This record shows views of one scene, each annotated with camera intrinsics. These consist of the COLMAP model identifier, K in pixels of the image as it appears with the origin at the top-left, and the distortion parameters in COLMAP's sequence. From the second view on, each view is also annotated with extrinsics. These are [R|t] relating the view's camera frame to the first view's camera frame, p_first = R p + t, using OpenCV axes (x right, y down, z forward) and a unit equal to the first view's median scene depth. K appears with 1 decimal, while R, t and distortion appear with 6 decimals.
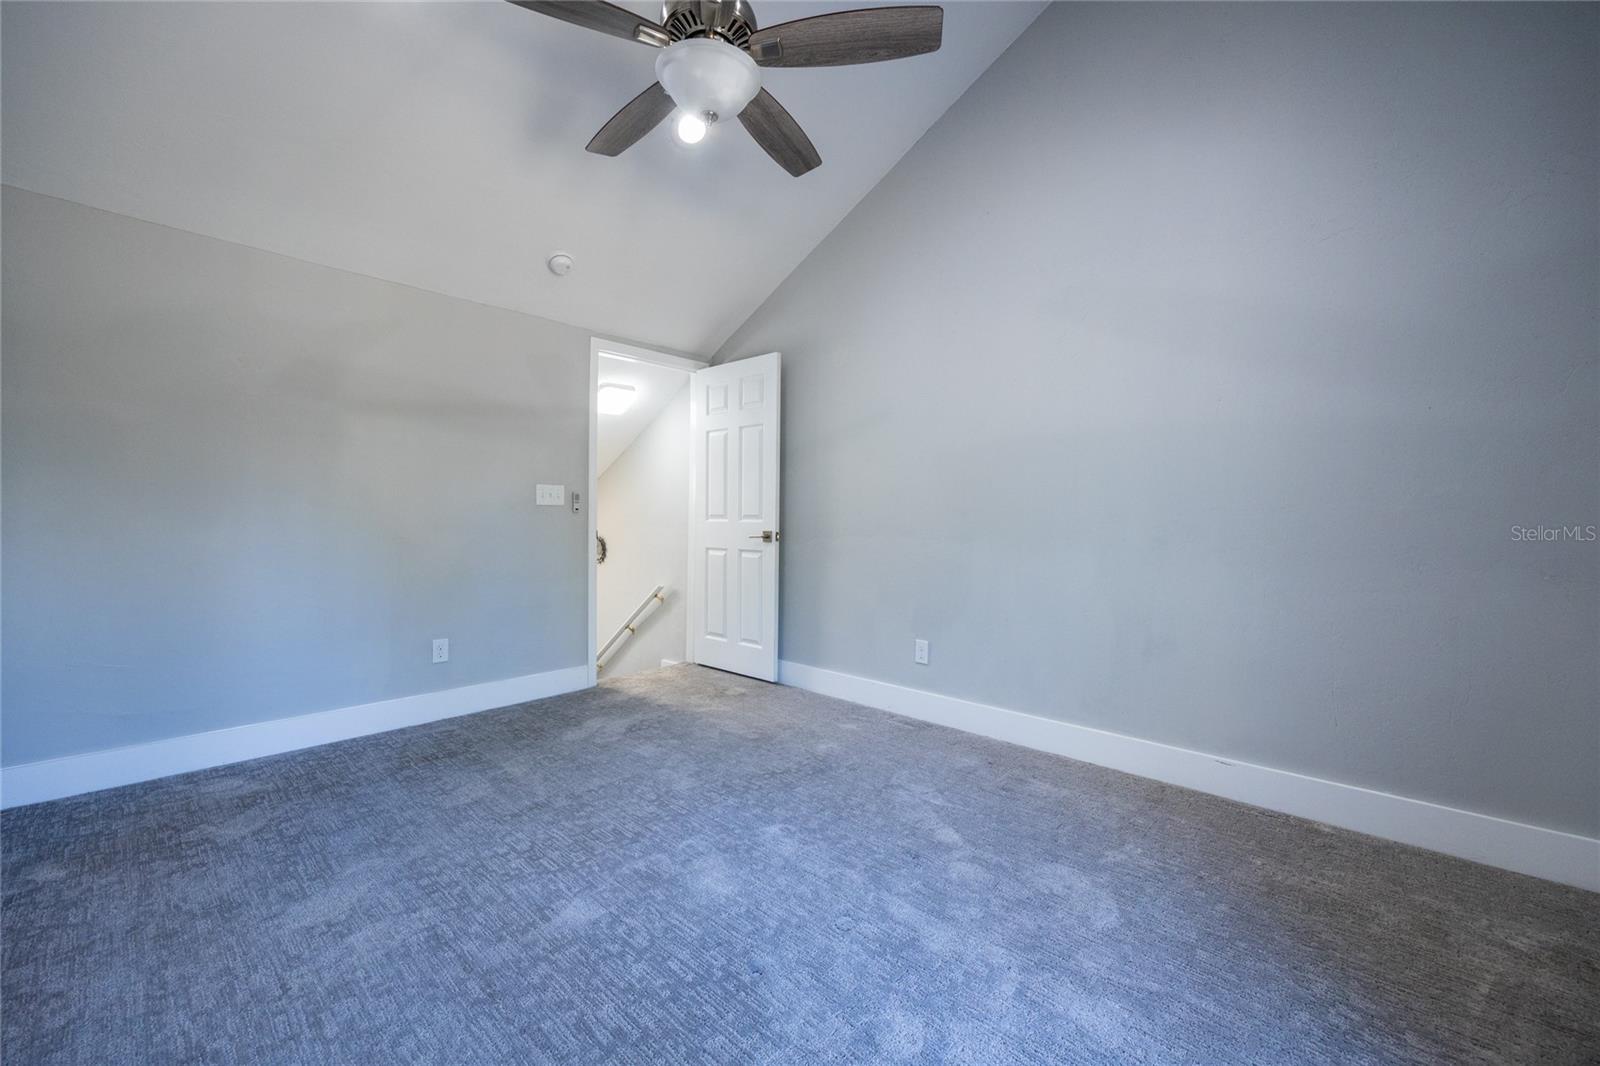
lens RADIAL K [[611.8, 0, 805.4], [0, 611.8, 527.1], [0, 0, 1]] dist [-0.002187, 0.000027]
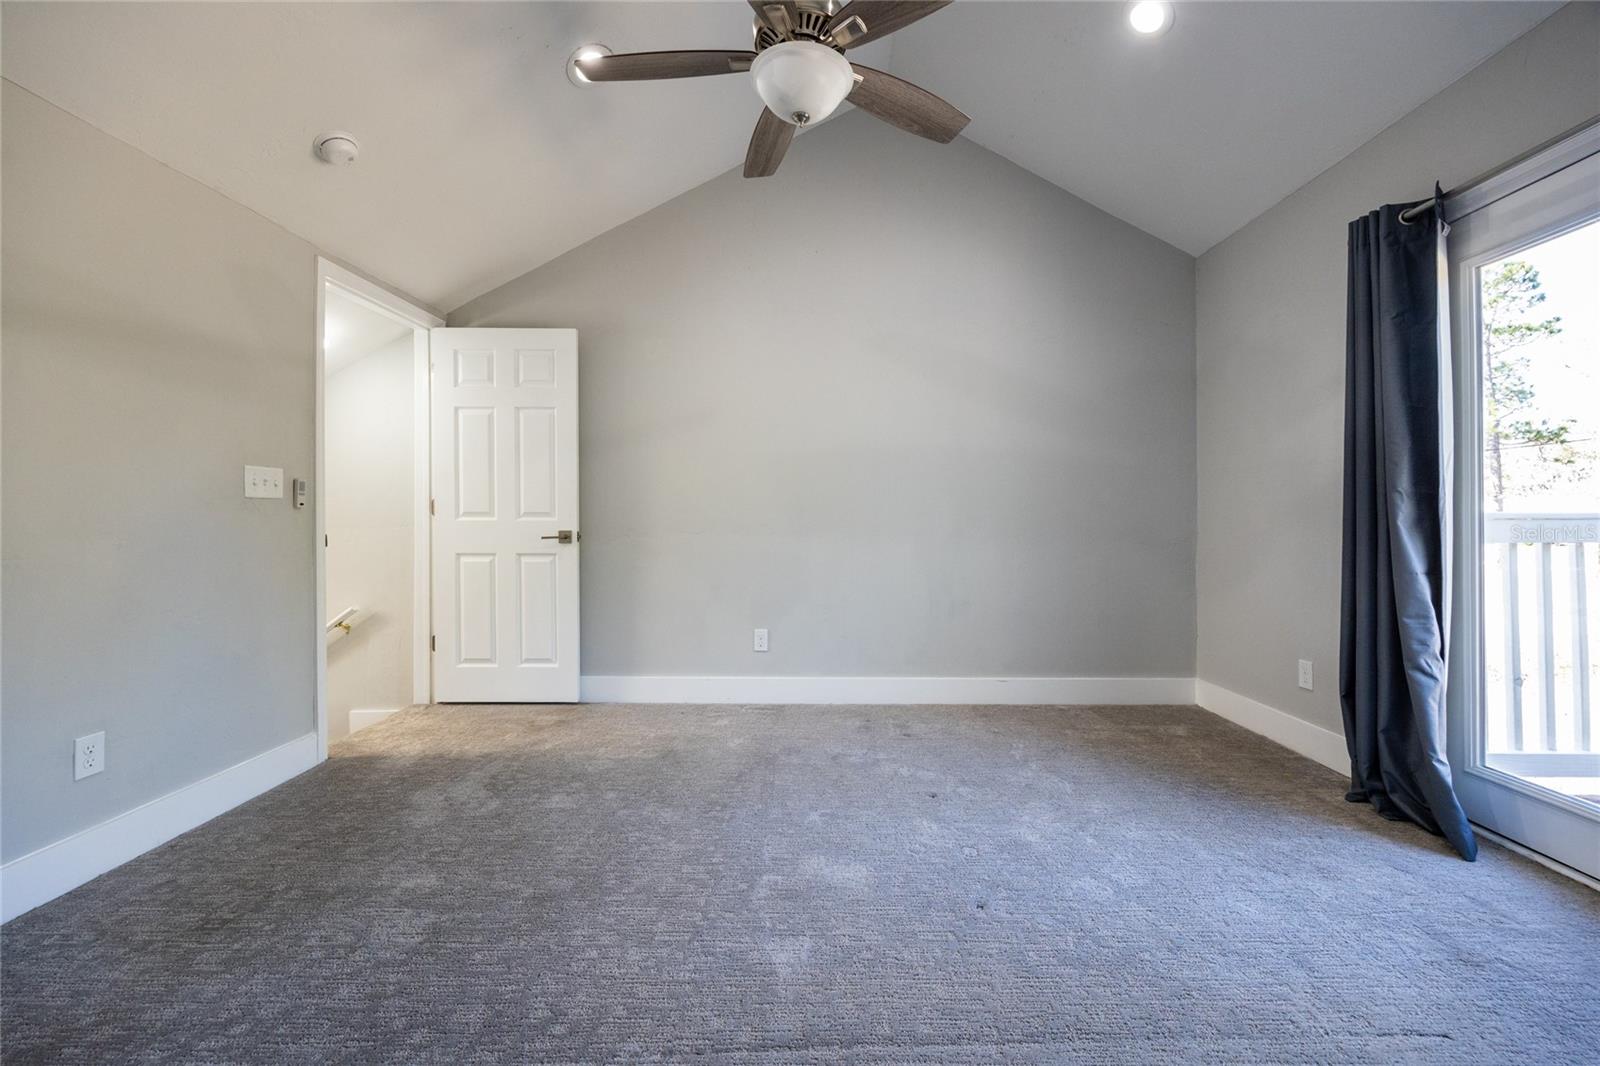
lens RADIAL K [[619.4, 0, 792.9], [0, 619.4, 513.8], [0, 0, 1]] dist [-0.001350, -0.000079]
pose [[0.754378, -0.003104, 0.656433, -0.430474], [0.012271, 0.999881, -0.009373, -0.005885], [-0.656326, 0.015126, 0.754326, 0.128485]]
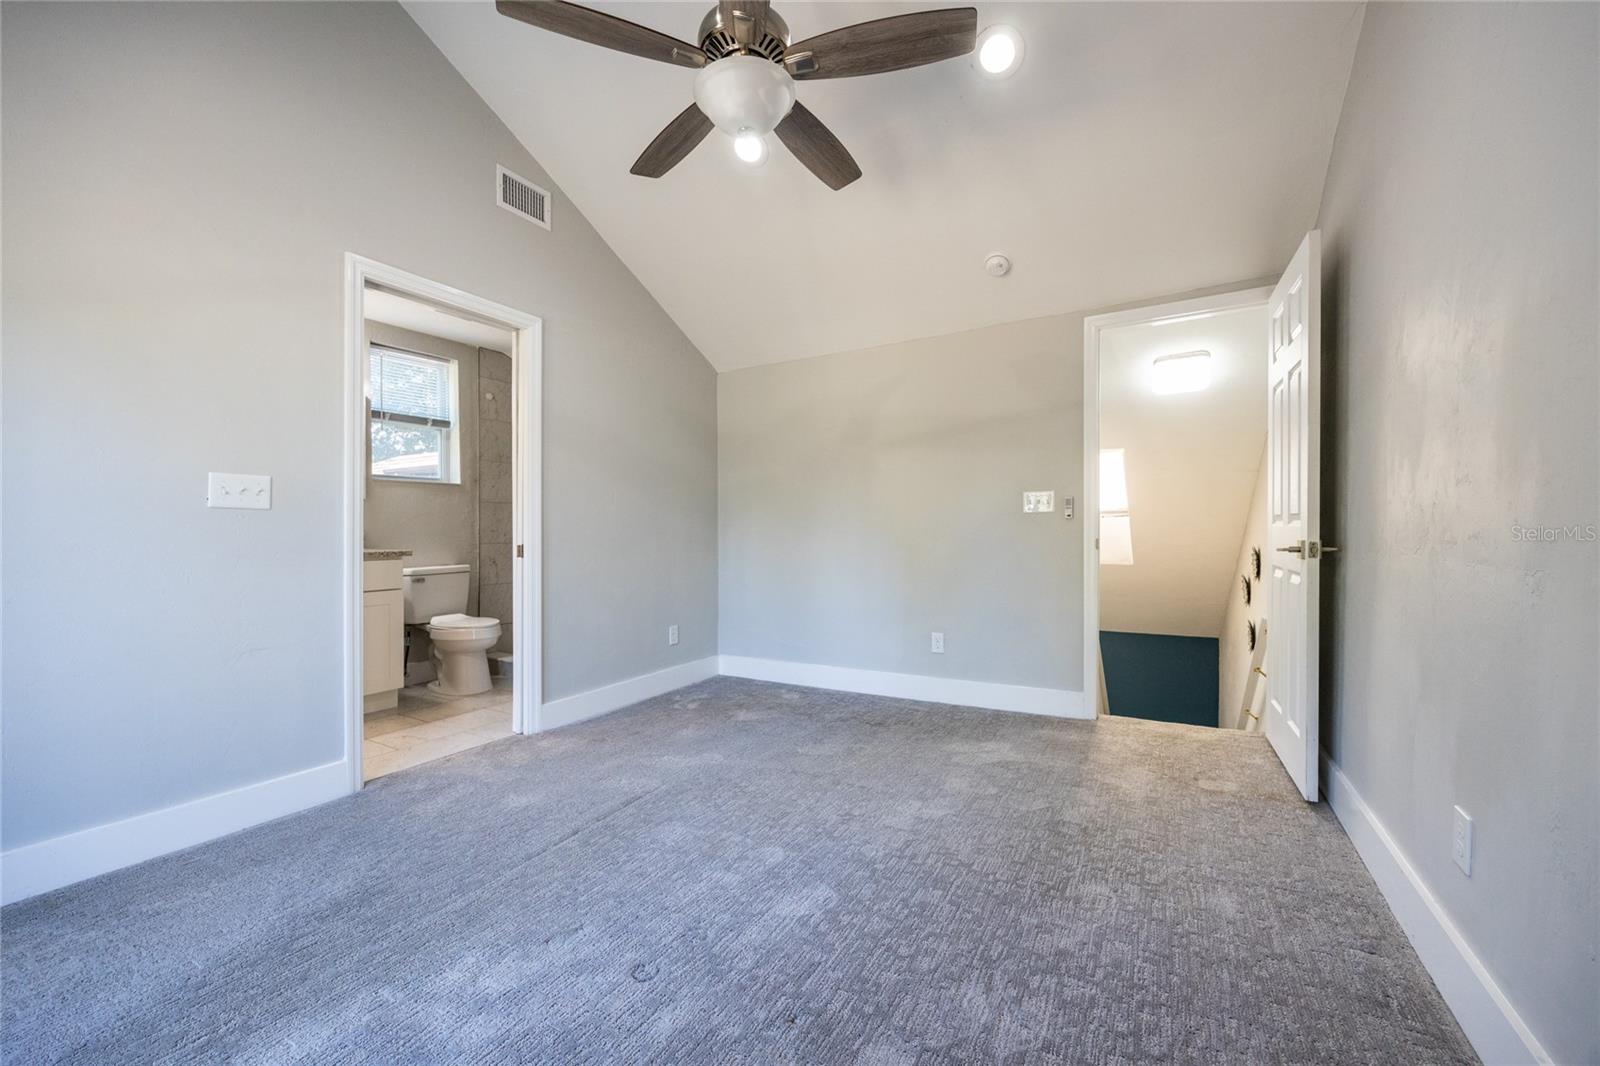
lens RADIAL K [[616.5, 0, 805.4], [0, 616.5, 528.6], [0, 0, 1]] dist [0.000029, 0.000007]
pose [[0.246230, -0.014398, -0.969105, 0.424180], [0.001792, 0.999895, -0.014400, 0.002345], [0.969210, 0.001810, 0.246230, 0.419960]]
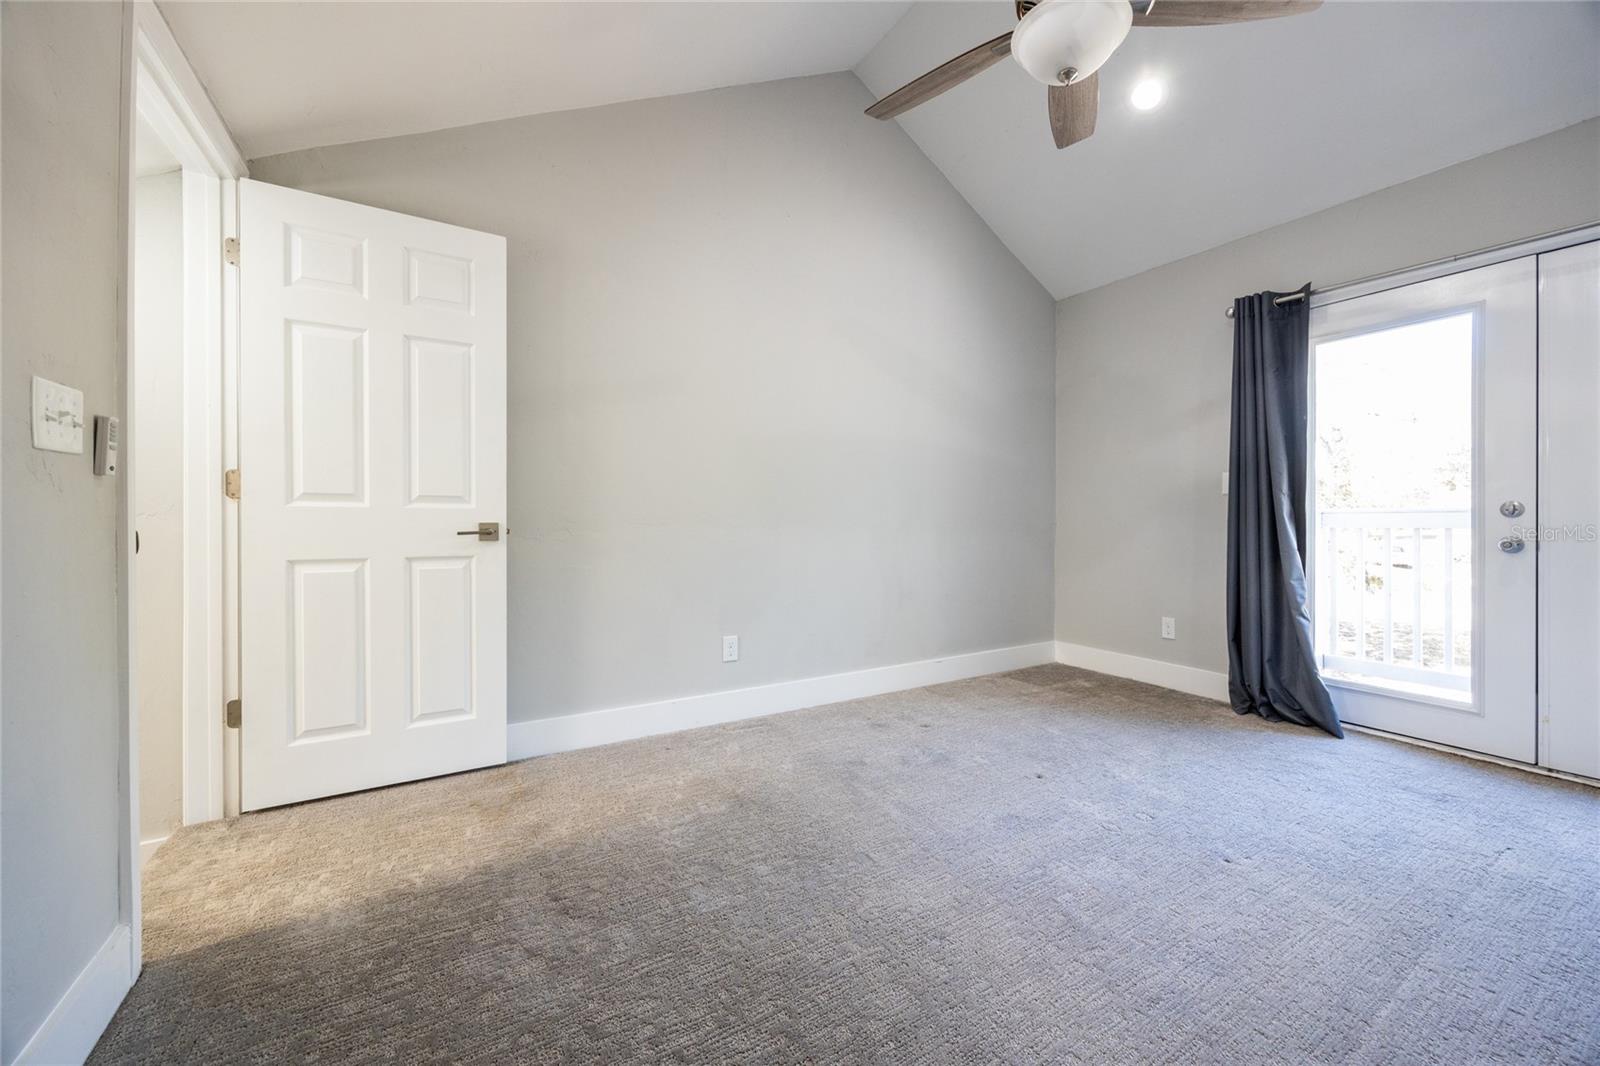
lens RADIAL K [[612.5, 0, 784.9], [0, 612.5, 516.3], [0, 0, 1]] dist [-0.001803, -0.000194]
pose [[0.298699, -0.008871, 0.954306, -0.604915], [0.004966, 0.999958, 0.007741, -0.003828], [-0.954334, 0.002427, 0.298730, 0.578336]]
